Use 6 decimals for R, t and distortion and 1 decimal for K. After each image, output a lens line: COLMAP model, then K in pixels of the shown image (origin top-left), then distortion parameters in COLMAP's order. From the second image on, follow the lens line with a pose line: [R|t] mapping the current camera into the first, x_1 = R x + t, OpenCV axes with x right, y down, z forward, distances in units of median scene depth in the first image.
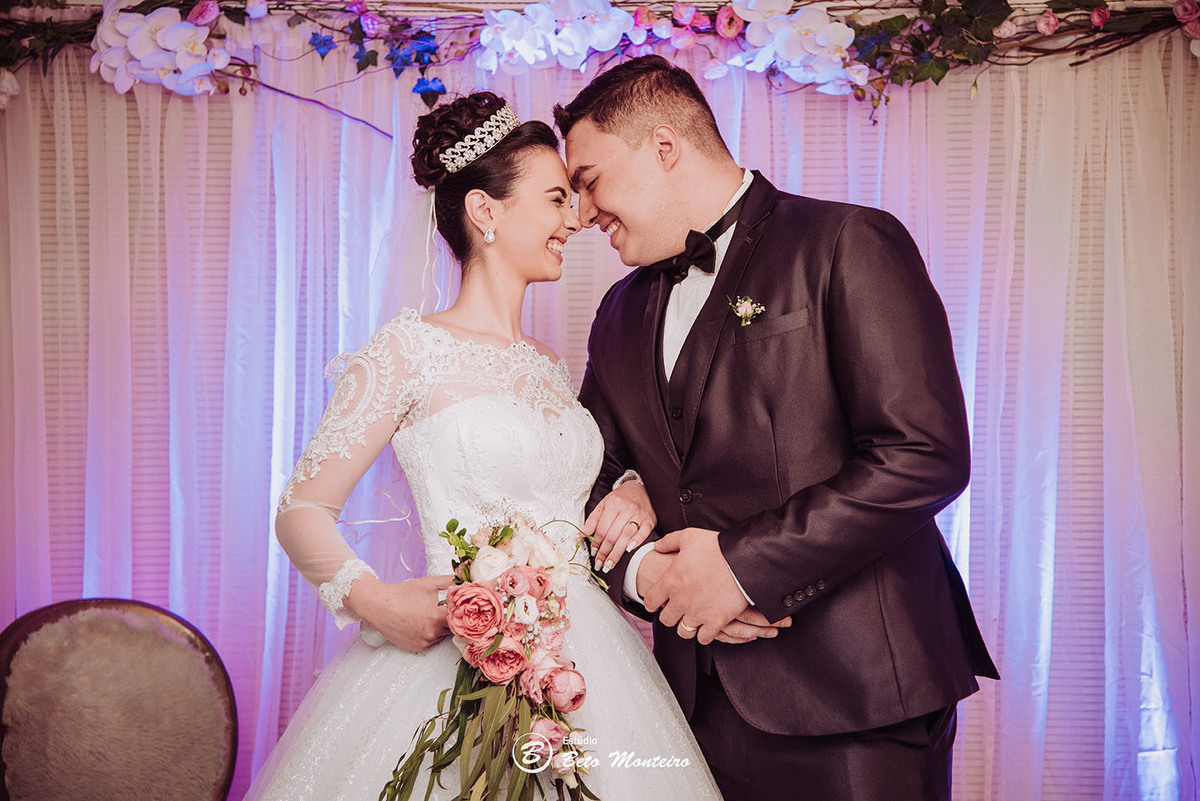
lens RADIAL K [[2097.2, 0, 593.7], [0, 2097.2, 399.1], [0, 0, 1]] dist [0.428242, 0.000000]
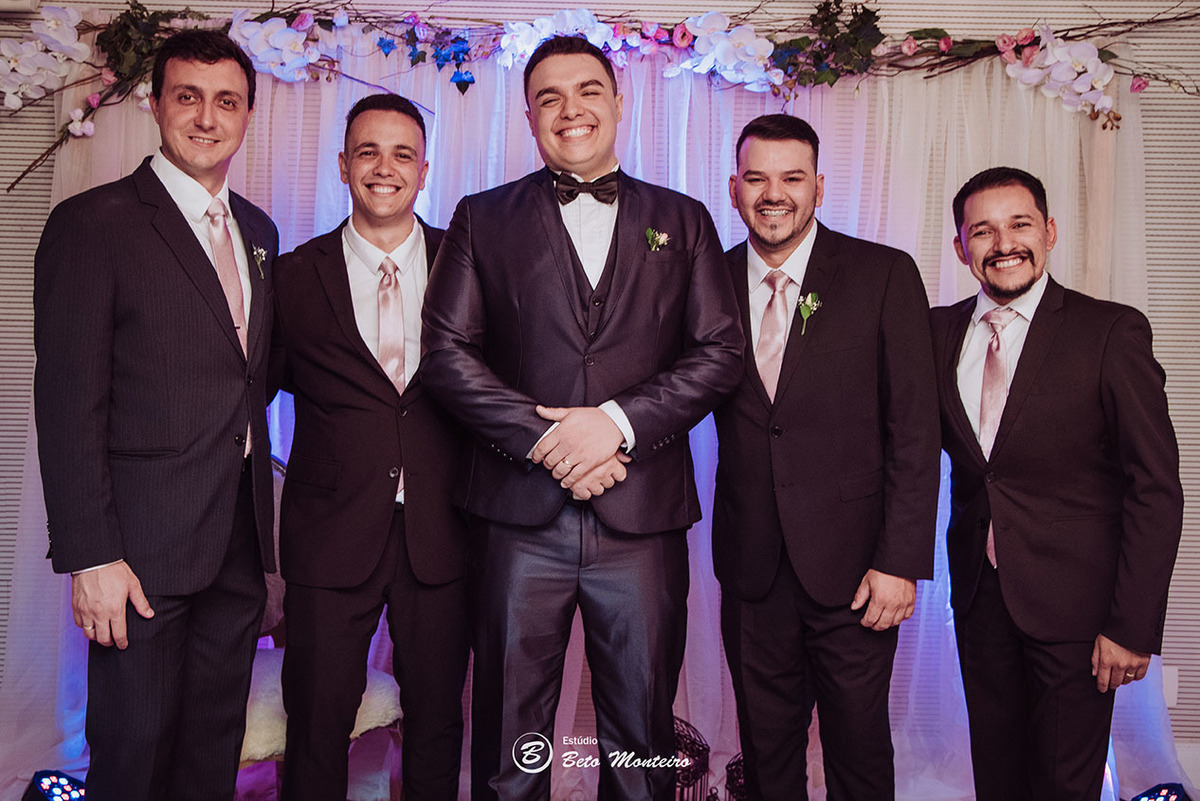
lens RADIAL K [[1326.6, 0, 546.0], [0, 1326.6, 379.9], [0, 0, 1]] dist [0.042863, 0.000000]
pose [[0.999609, 0.027461, -0.005309, -0.013470], [-0.027159, 0.998354, 0.050505, 0.003129], [0.006688, -0.050341, 0.998710, 0.130542]]
